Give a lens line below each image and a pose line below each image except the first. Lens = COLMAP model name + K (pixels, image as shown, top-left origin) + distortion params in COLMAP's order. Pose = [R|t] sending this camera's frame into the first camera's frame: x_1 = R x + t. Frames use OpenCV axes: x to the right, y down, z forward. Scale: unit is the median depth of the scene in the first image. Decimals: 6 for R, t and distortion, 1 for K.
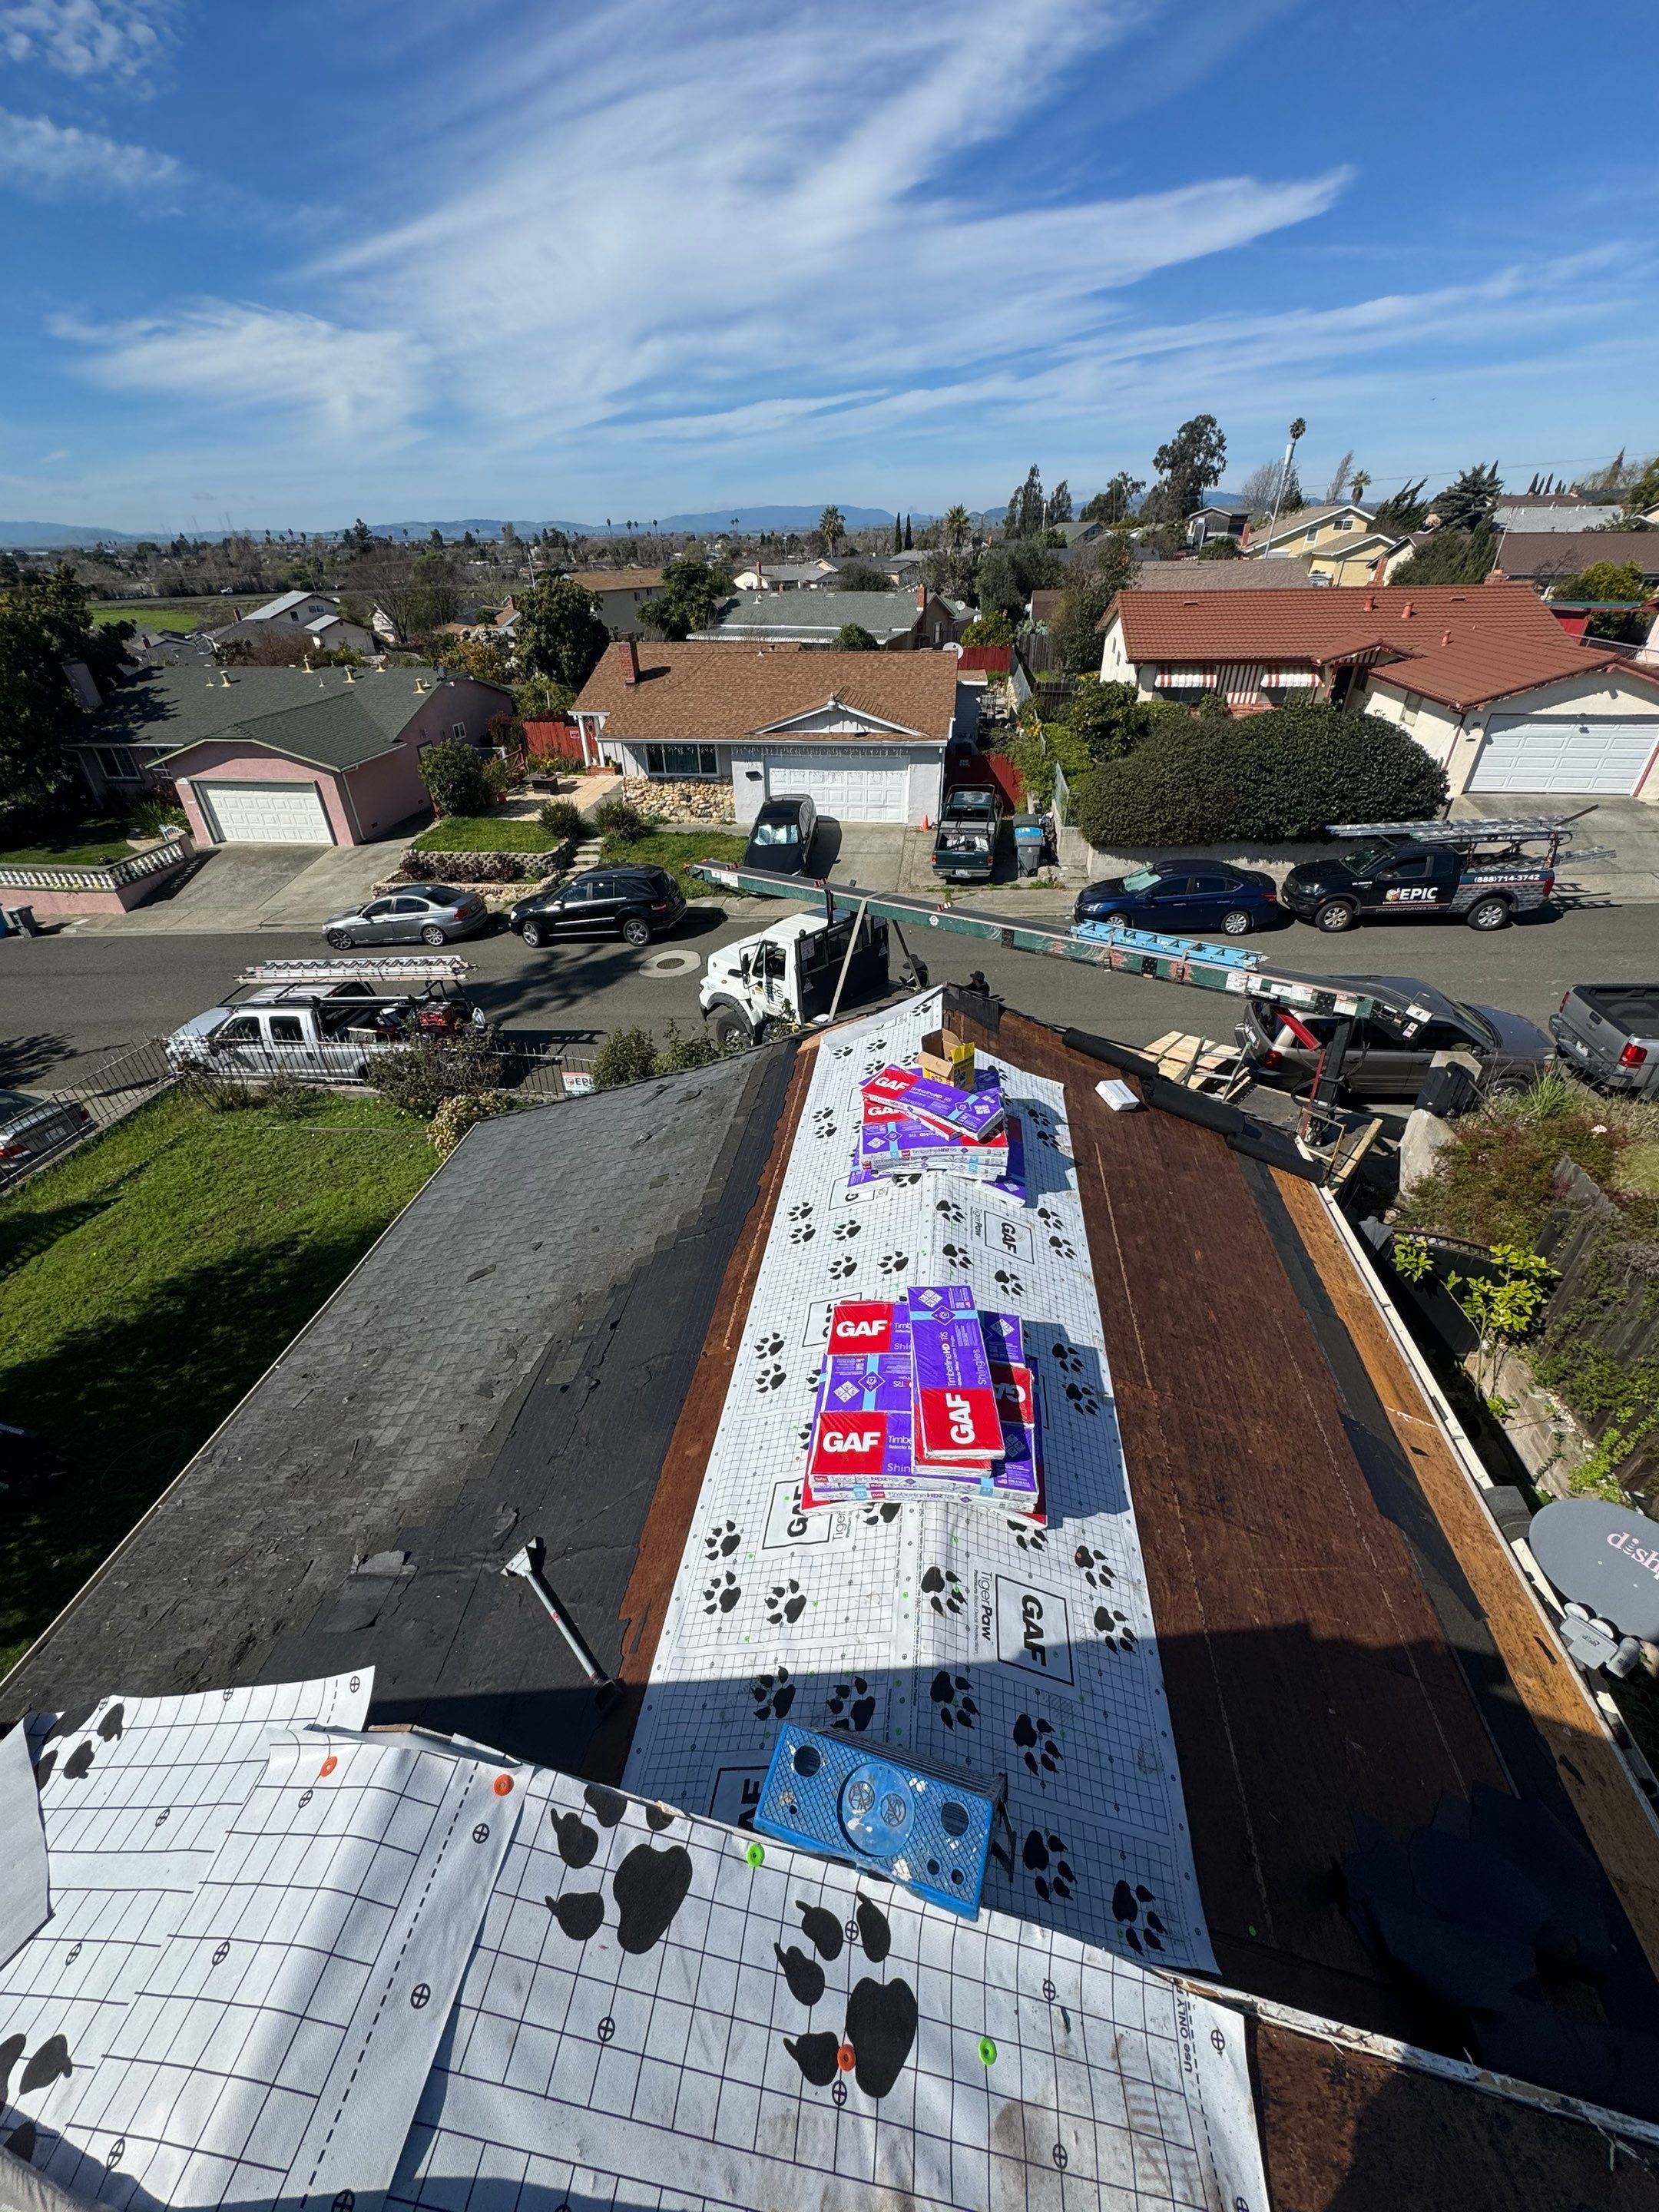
lens RADIAL K [[876.5, 0, 839.3], [0, 876.5, 1111.1], [0, 0, 1]] dist [0.001751, -0.001318]
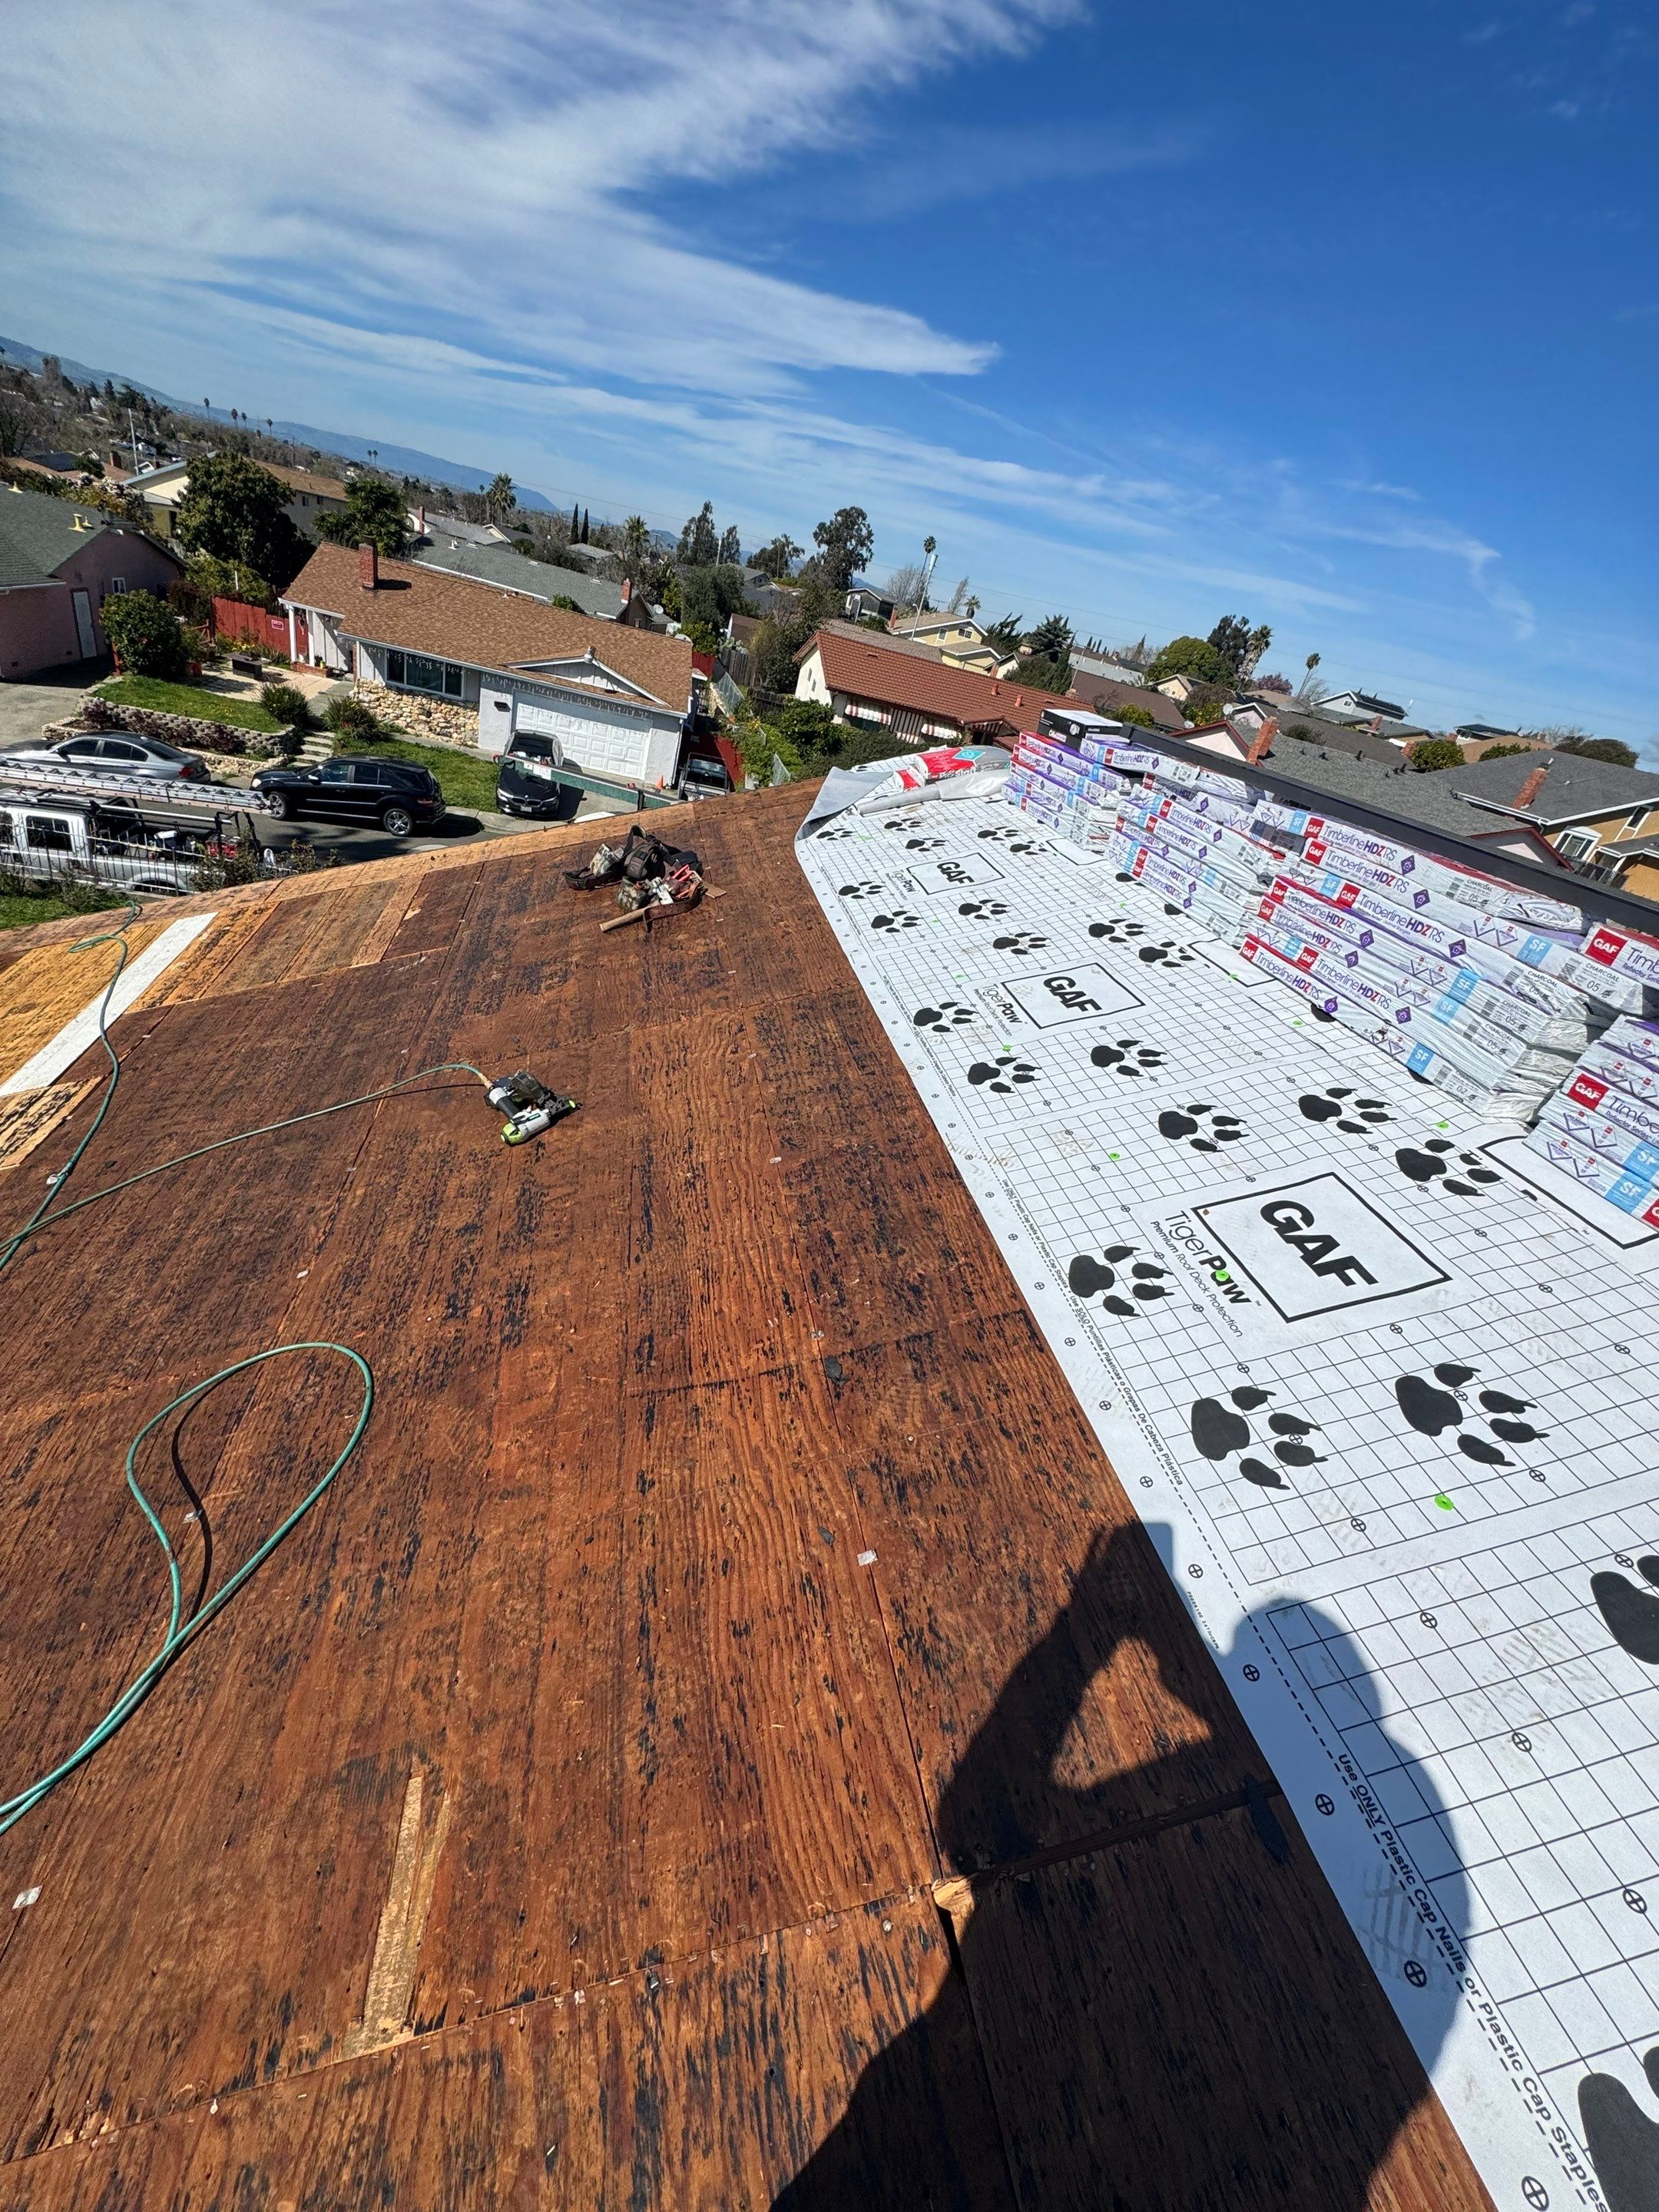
lens RADIAL K [[876.5, 0, 839.3], [0, 876.5, 1111.1], [0, 0, 1]] dist [0.001751, -0.001318]
pose [[0.915472, 0.049727, 0.399297, -0.137528], [-0.041492, 0.998711, -0.029247, 0.134452], [-0.400236, 0.010207, 0.916355, -0.145024]]
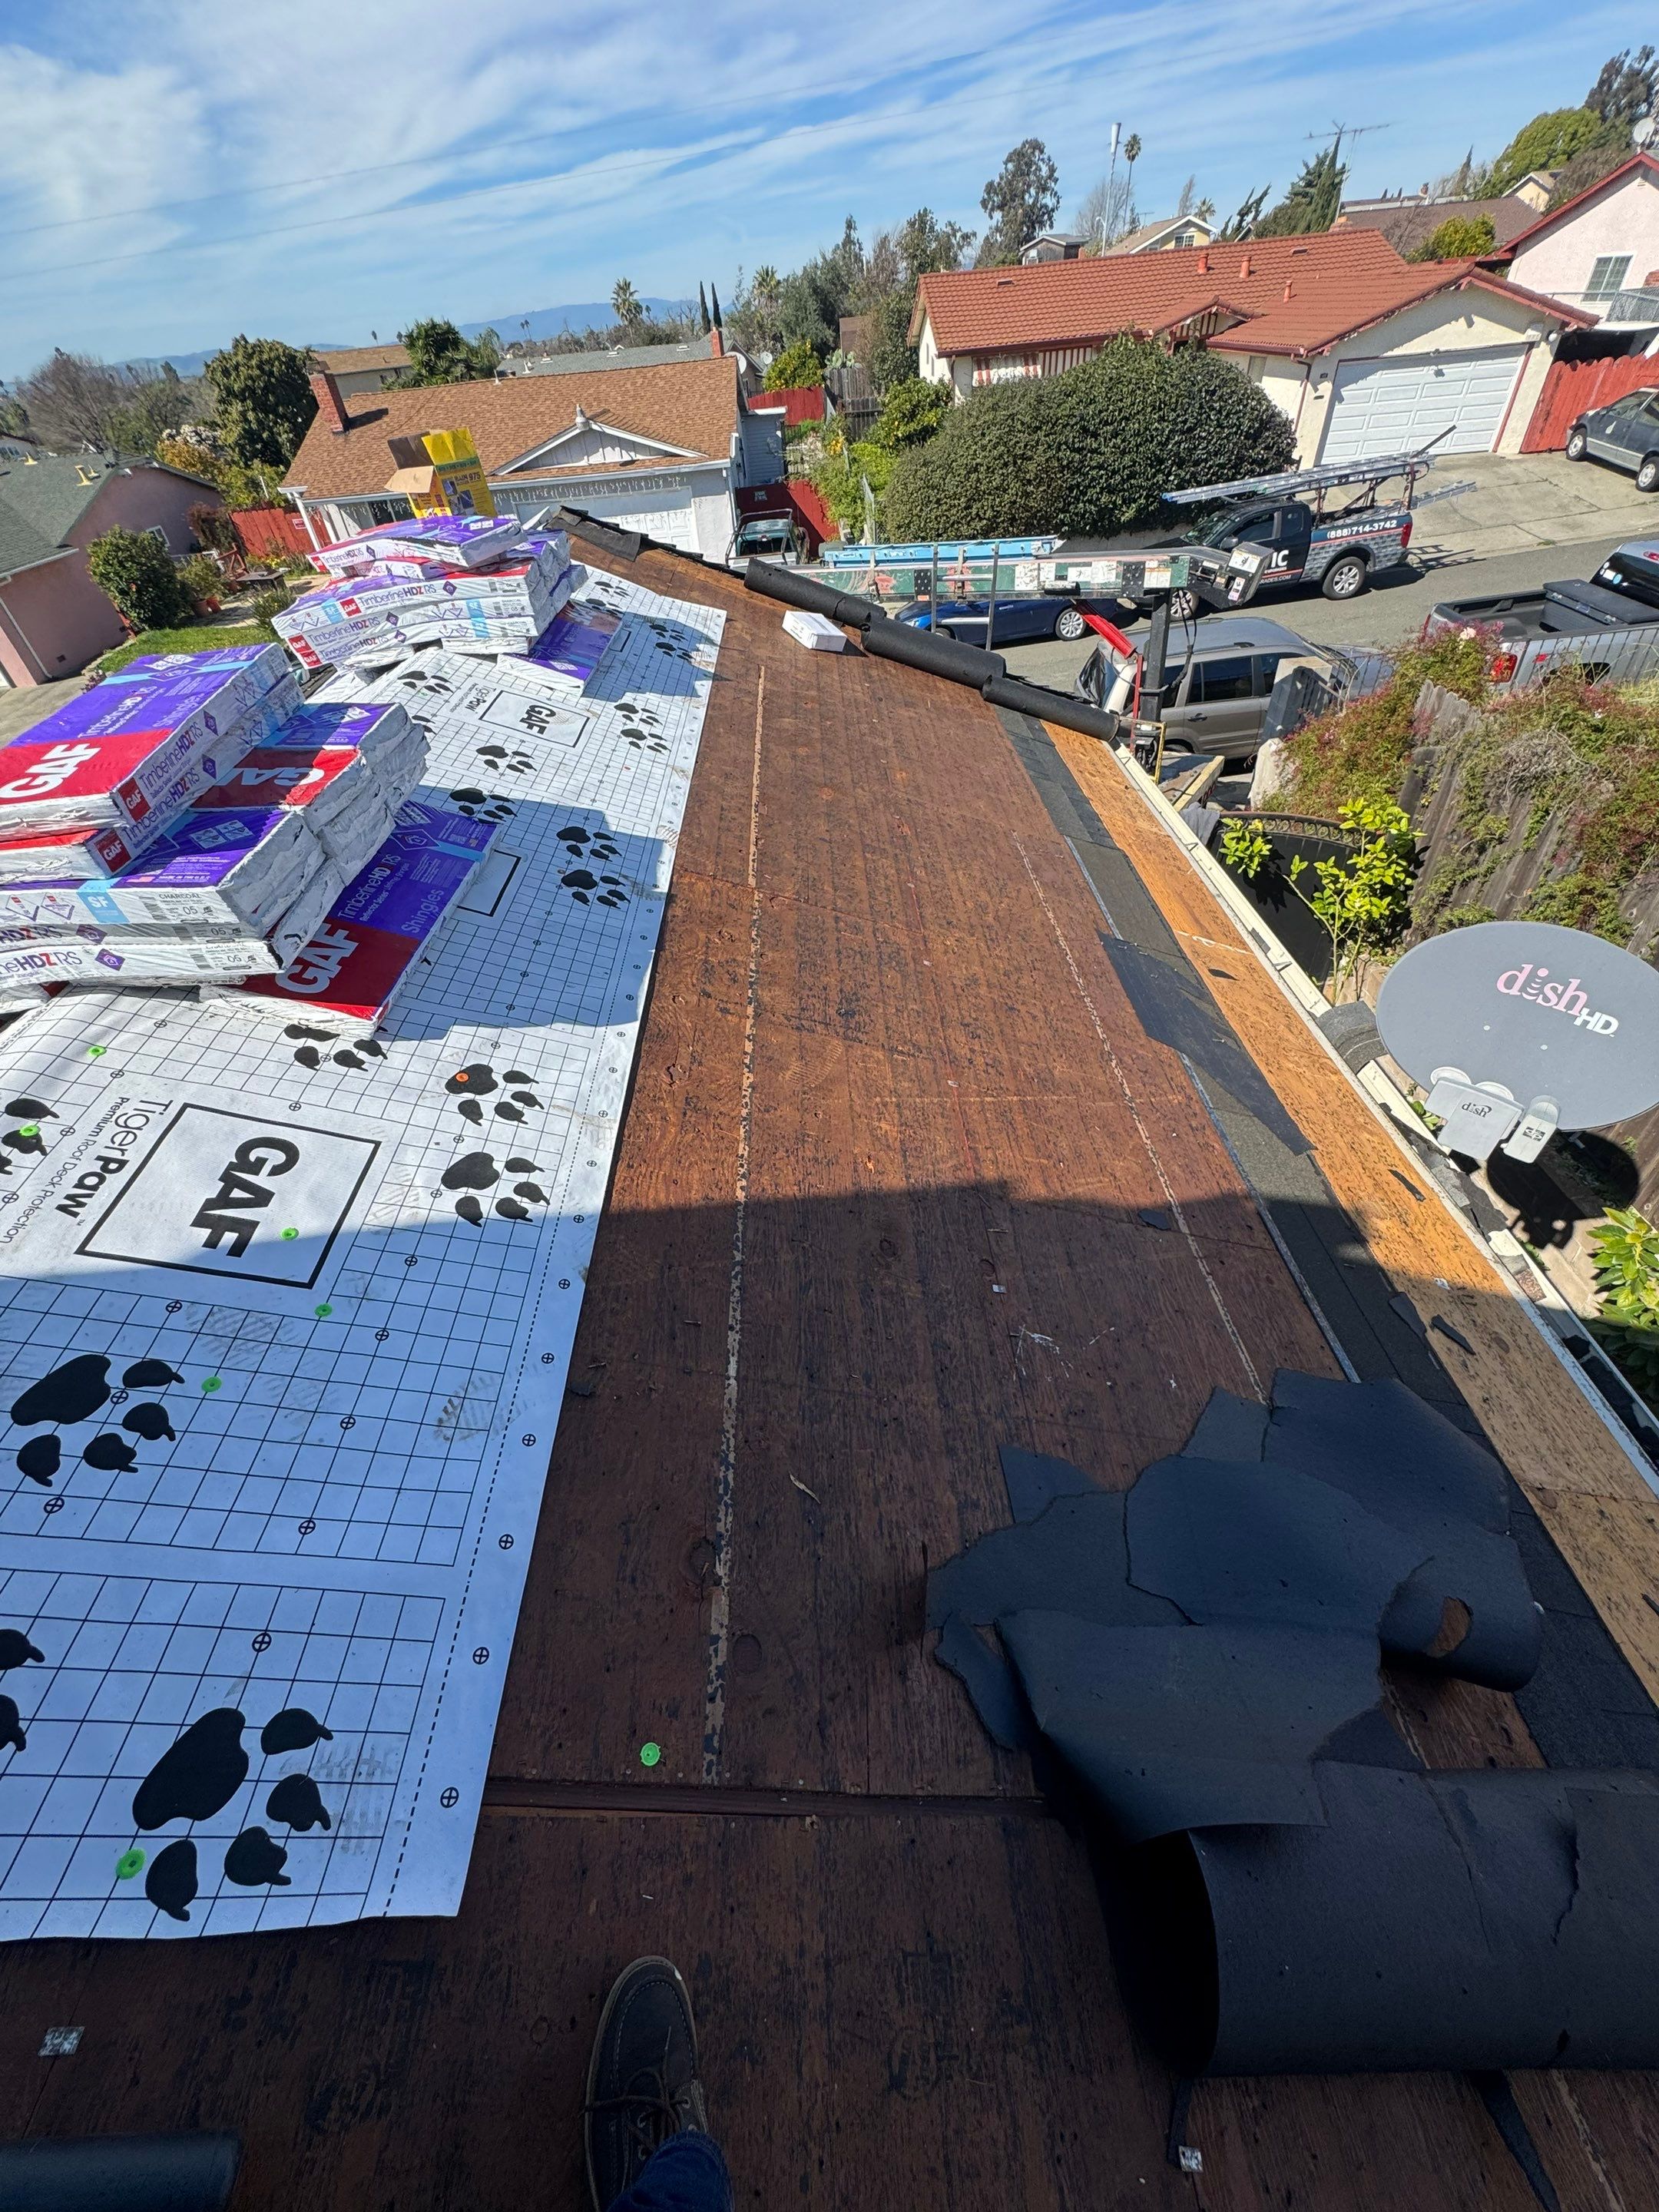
lens RADIAL K [[876.5, 0, 839.3], [0, 876.5, 1111.1], [0, 0, 1]] dist [0.001751, -0.001318]
pose [[0.985656, -0.149906, 0.077530, 0.072098], [0.137170, 0.979209, 0.149449, 0.080079], [-0.098322, -0.136671, 0.985725, 0.085202]]
